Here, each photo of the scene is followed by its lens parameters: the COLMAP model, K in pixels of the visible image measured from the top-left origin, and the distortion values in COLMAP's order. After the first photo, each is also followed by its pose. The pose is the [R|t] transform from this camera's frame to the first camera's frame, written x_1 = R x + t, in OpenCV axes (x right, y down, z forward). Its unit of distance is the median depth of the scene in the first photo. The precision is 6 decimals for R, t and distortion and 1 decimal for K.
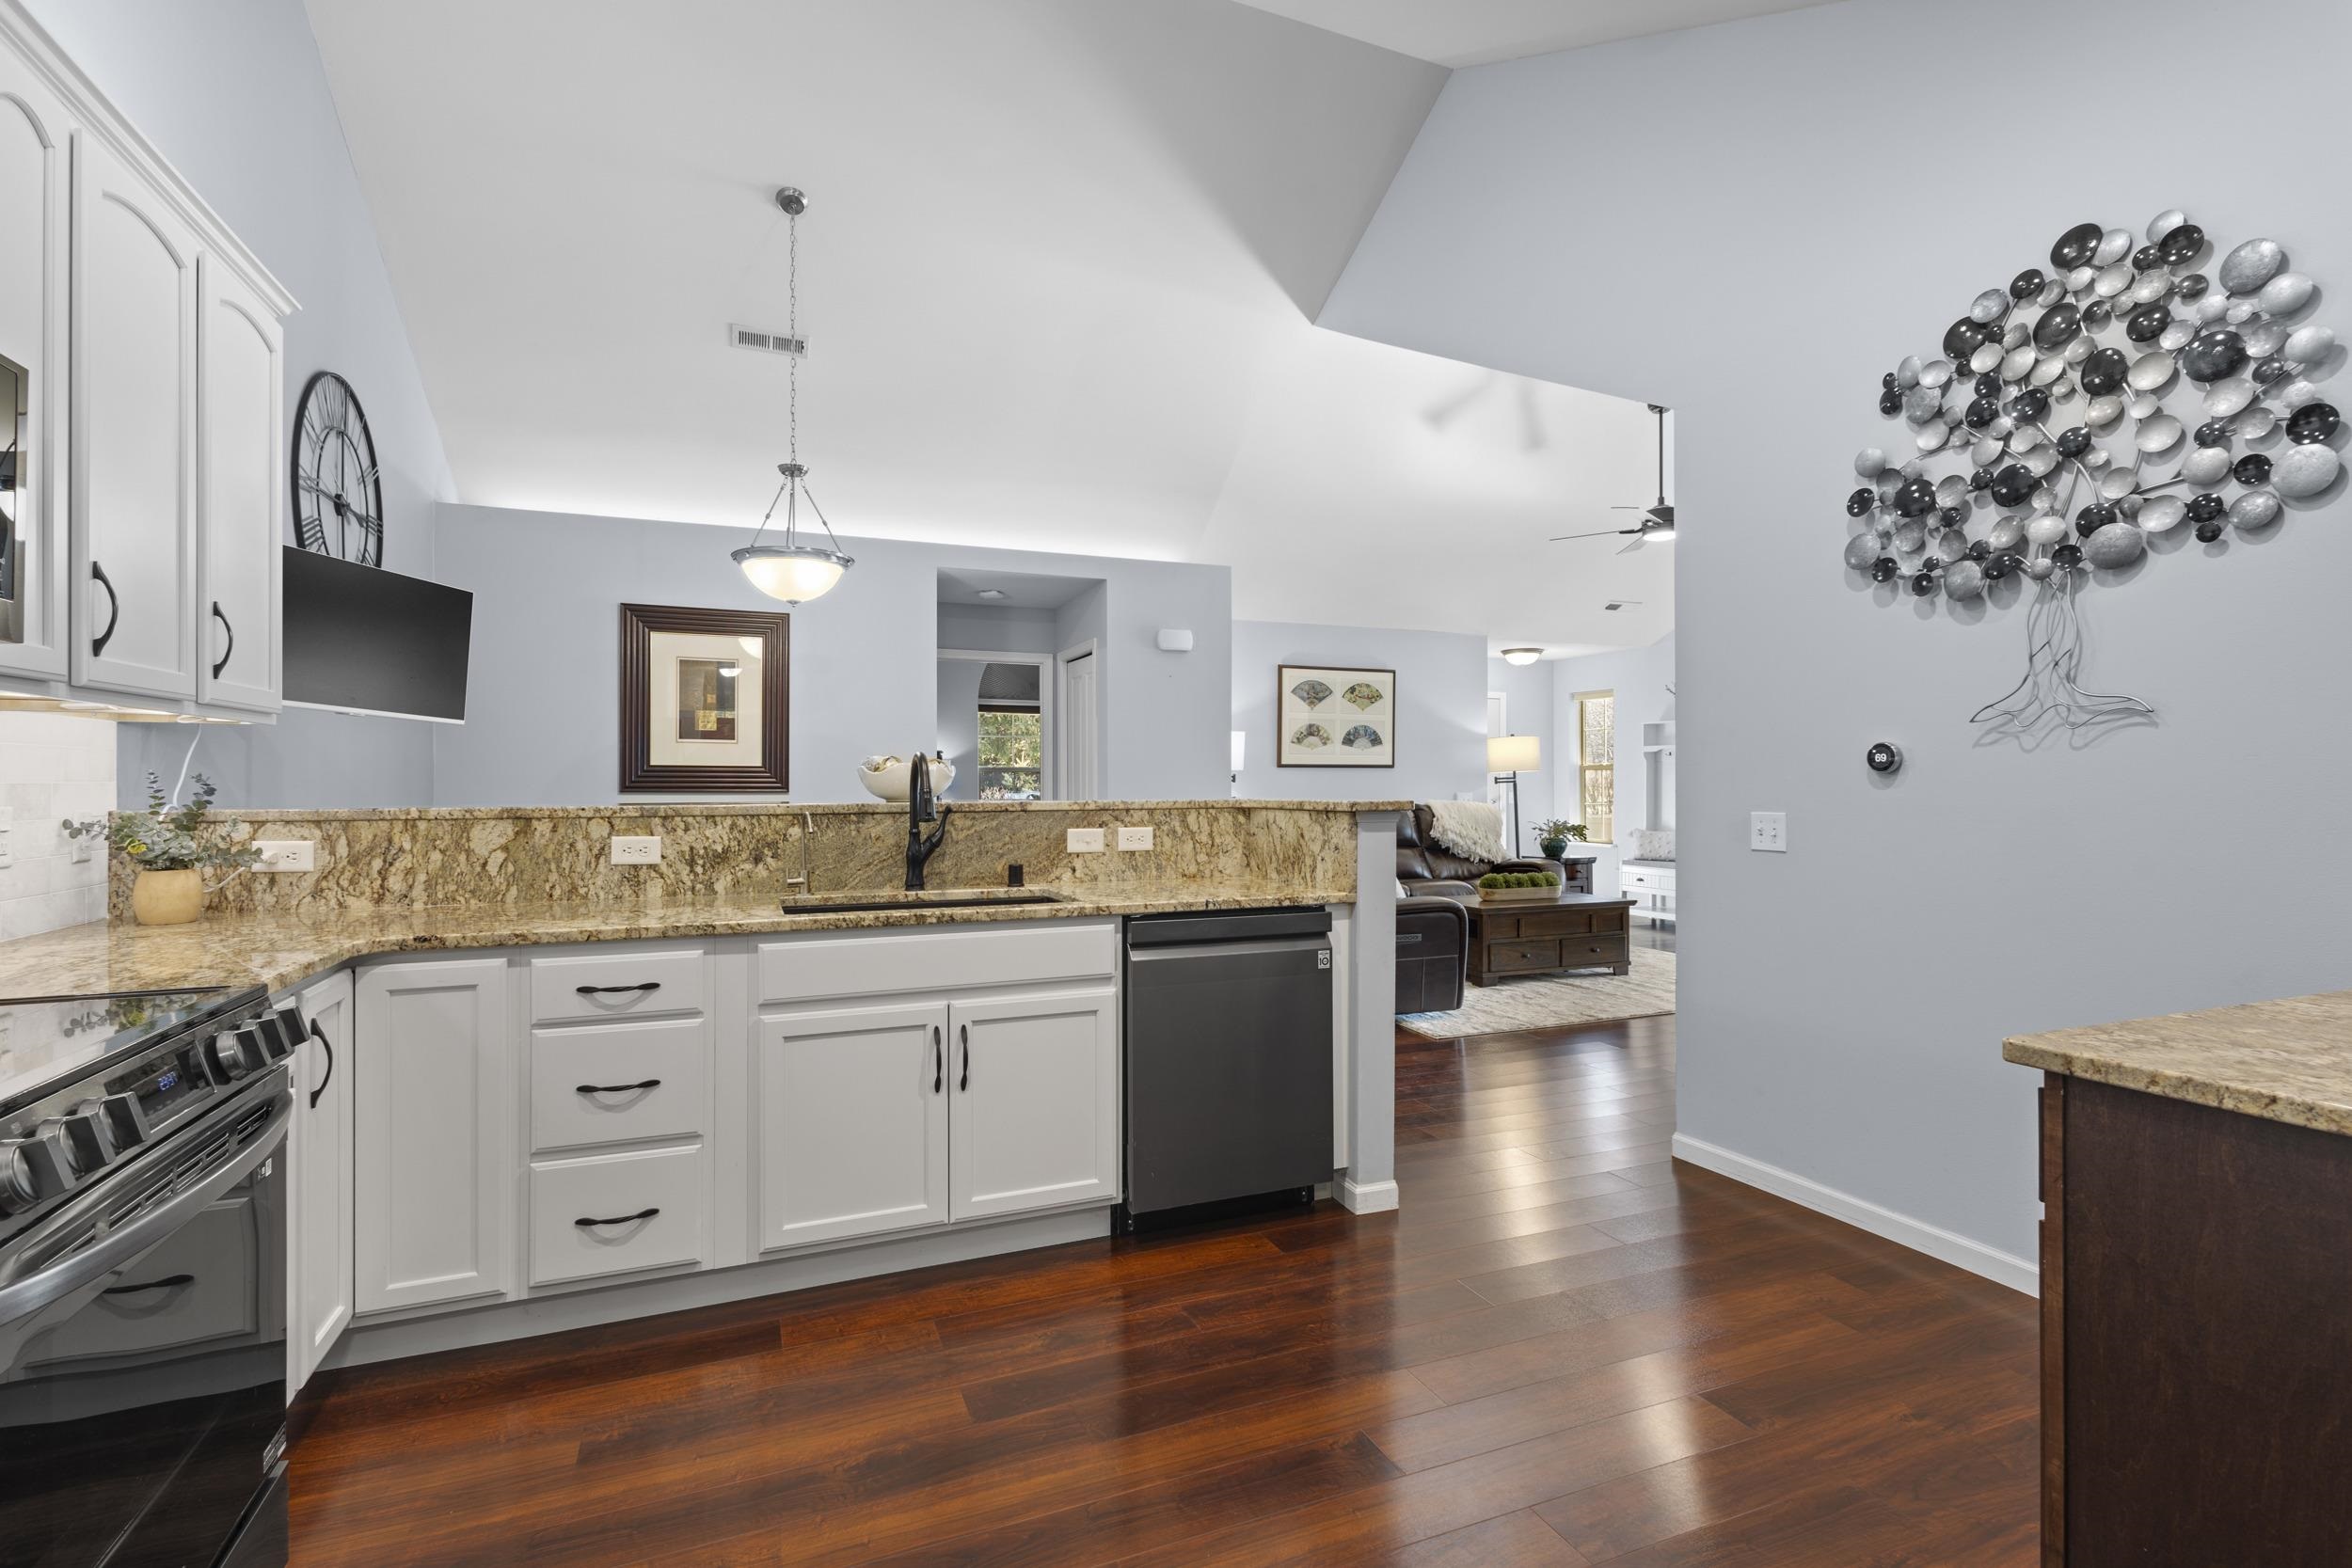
lens RADIAL K [[1081.7, 0, 1176.7], [0, 1081.7, 781.0], [0, 0, 1]] dist [0.007645, -0.000595]
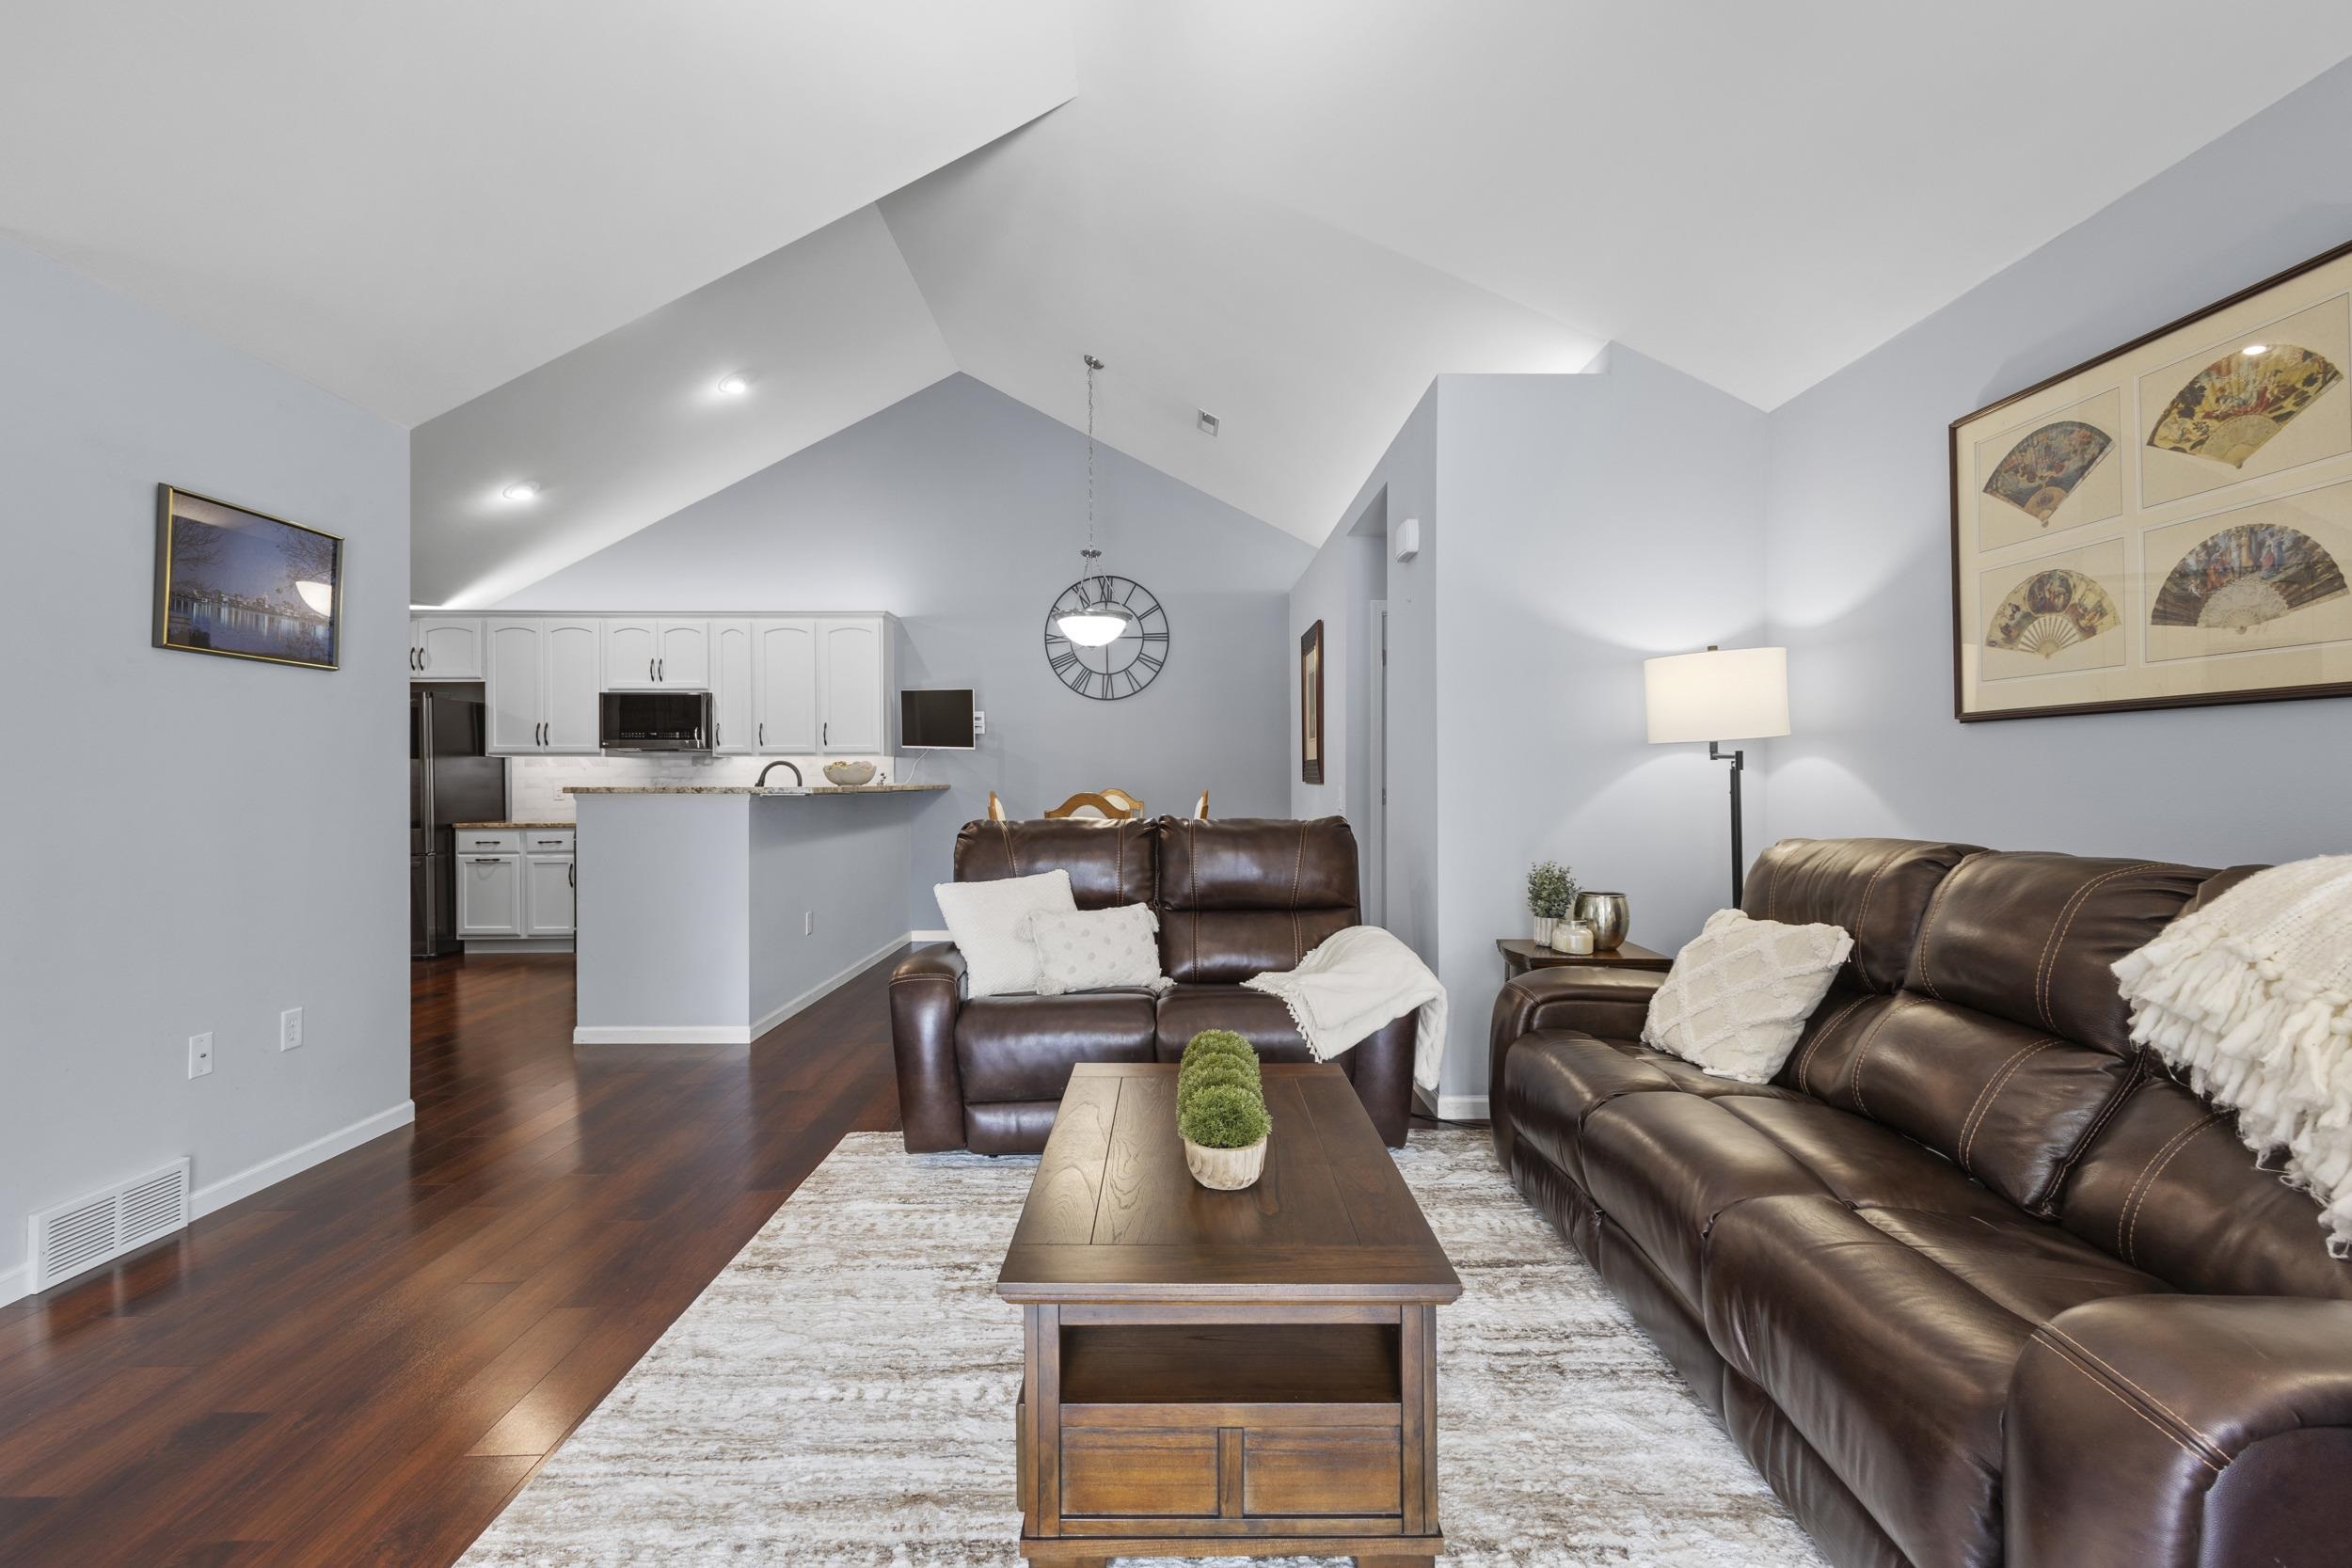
lens RADIAL K [[1074.0, 0, 1177.3], [0, 1074.0, 776.4], [0, 0, 1]] dist [0.008343, -0.001732]
pose [[-0.372691, 0.001094, -0.927955, 1.292147], [0.005178, 0.999986, -0.000900, 0.007307], [0.927941, -0.005141, -0.372691, 2.326094]]
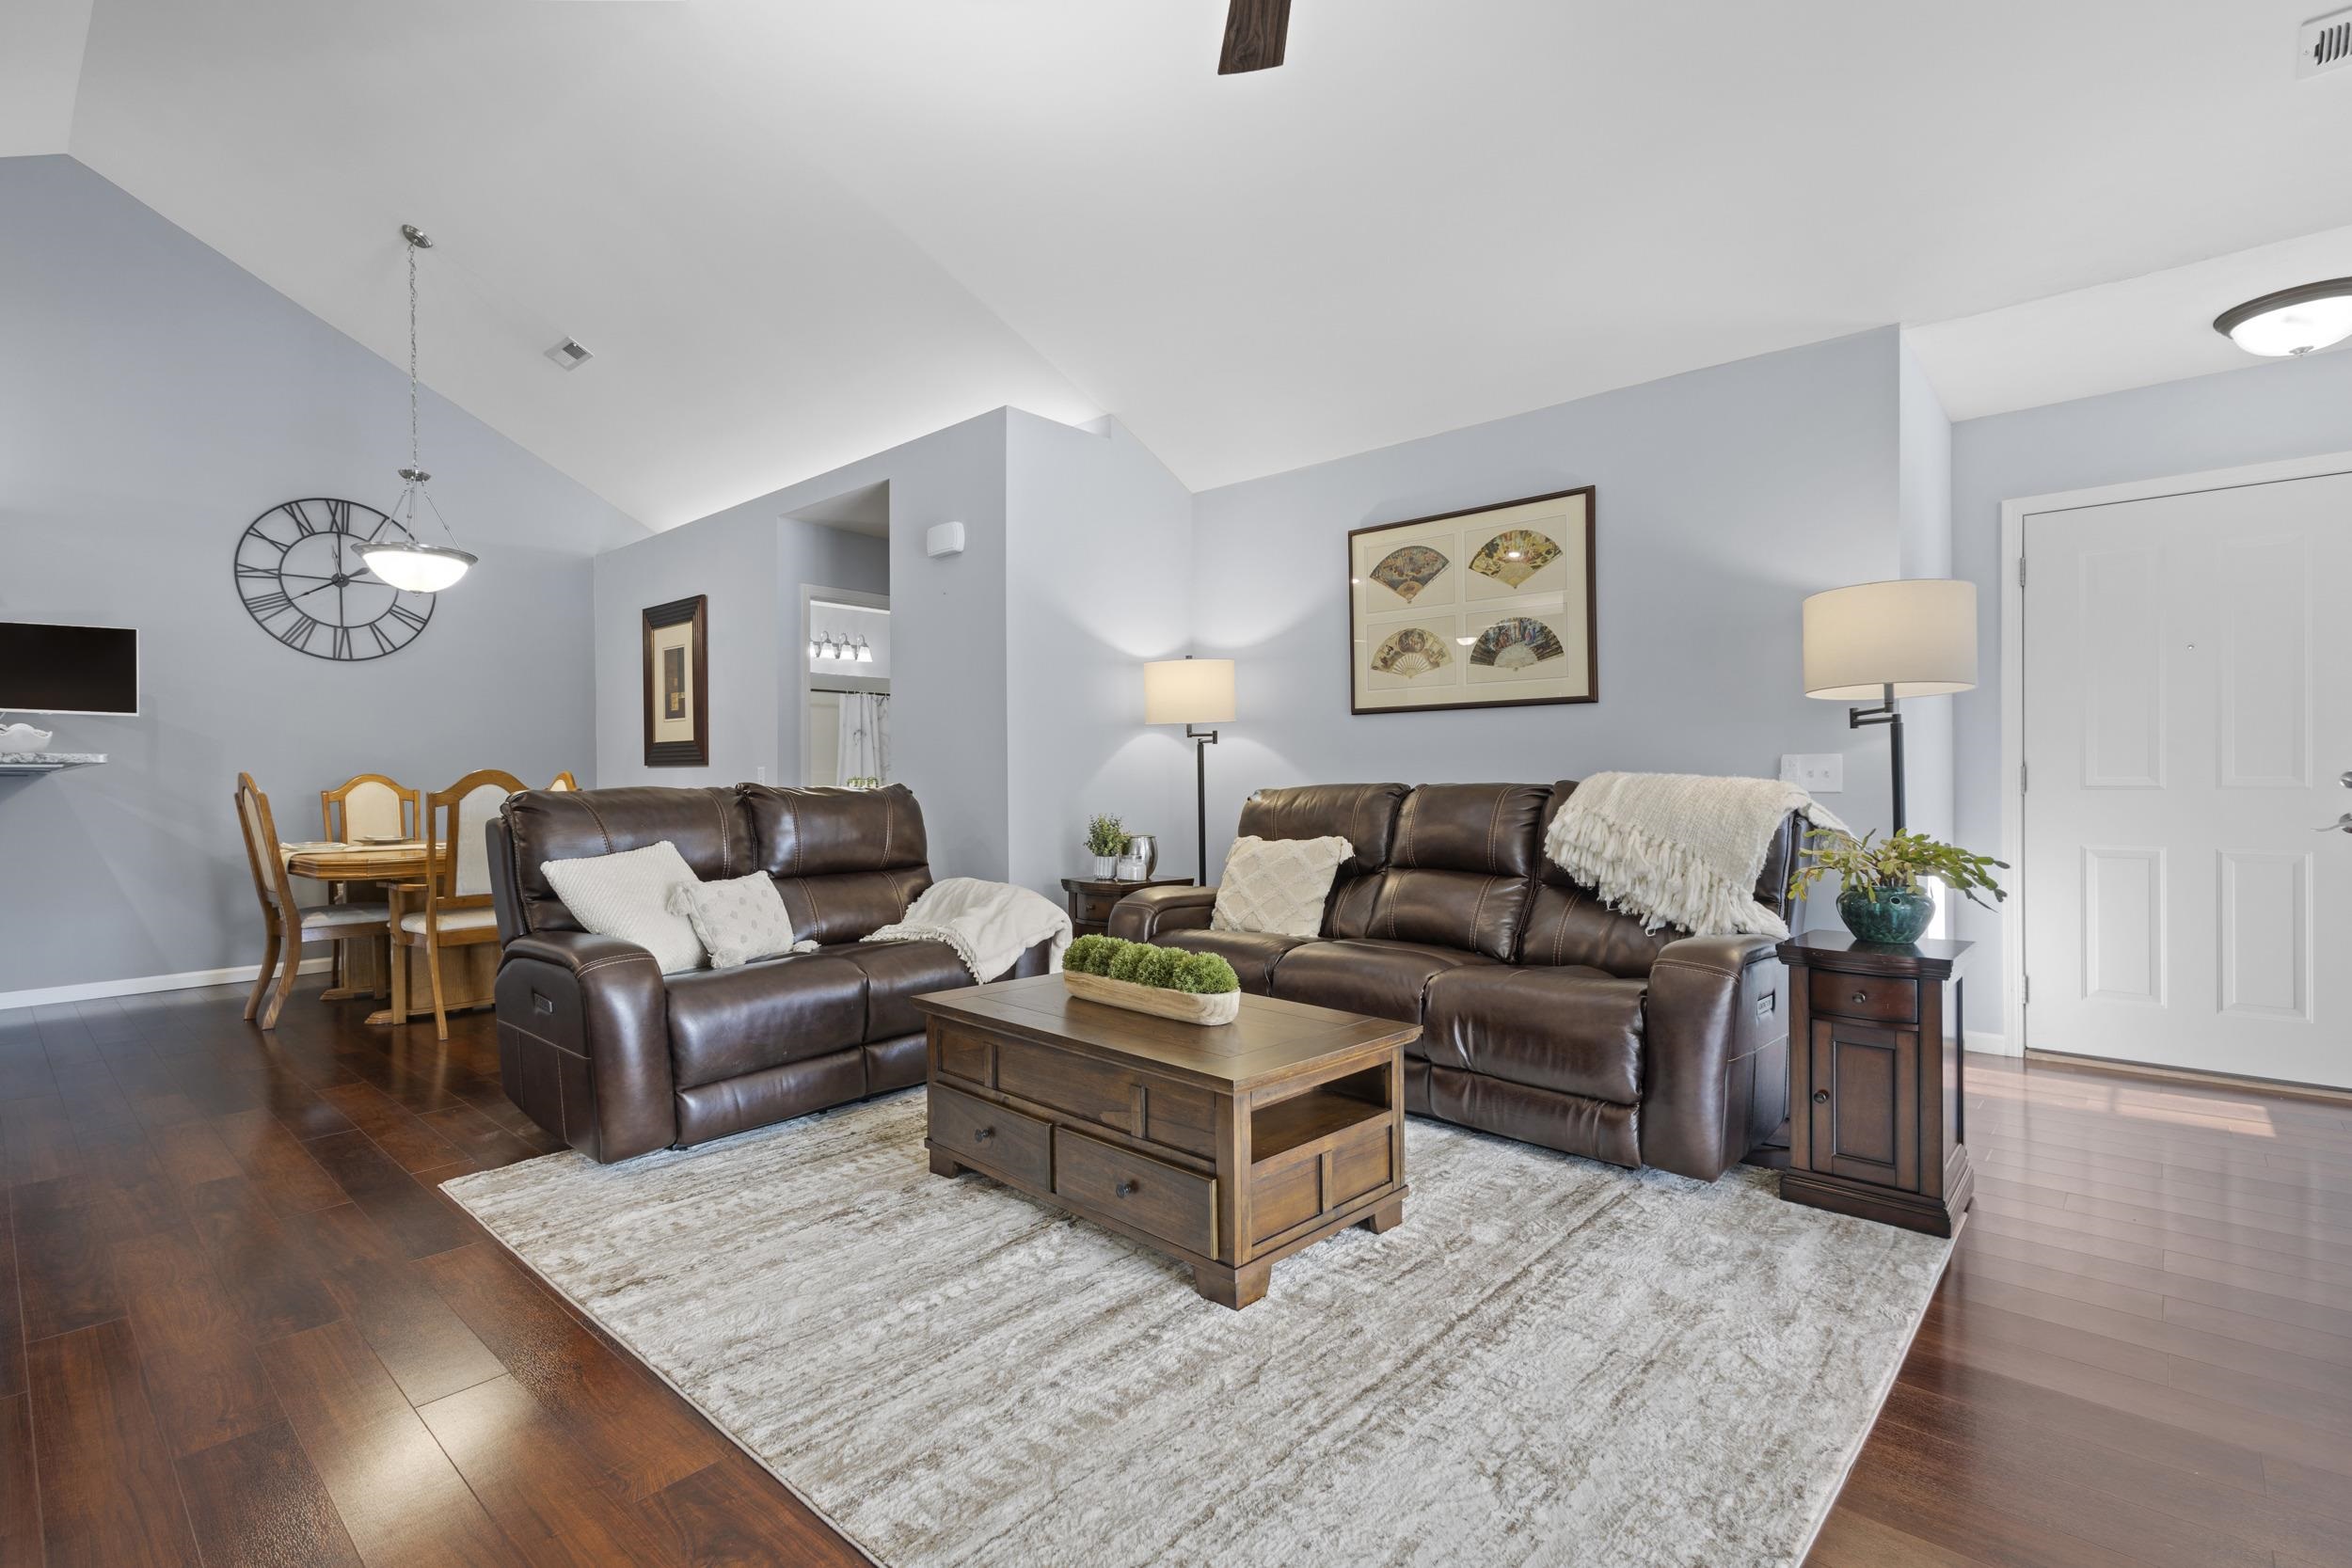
lens RADIAL K [[1081.7, 0, 1176.7], [0, 1081.7, 781.0], [0, 0, 1]] dist [0.007645, -0.000595]
pose [[0.434341, -0.000542, -0.900748, 1.444765], [0.007912, 0.999964, 0.003214, 0.048470], [0.900714, -0.008523, 0.434330, 1.749504]]
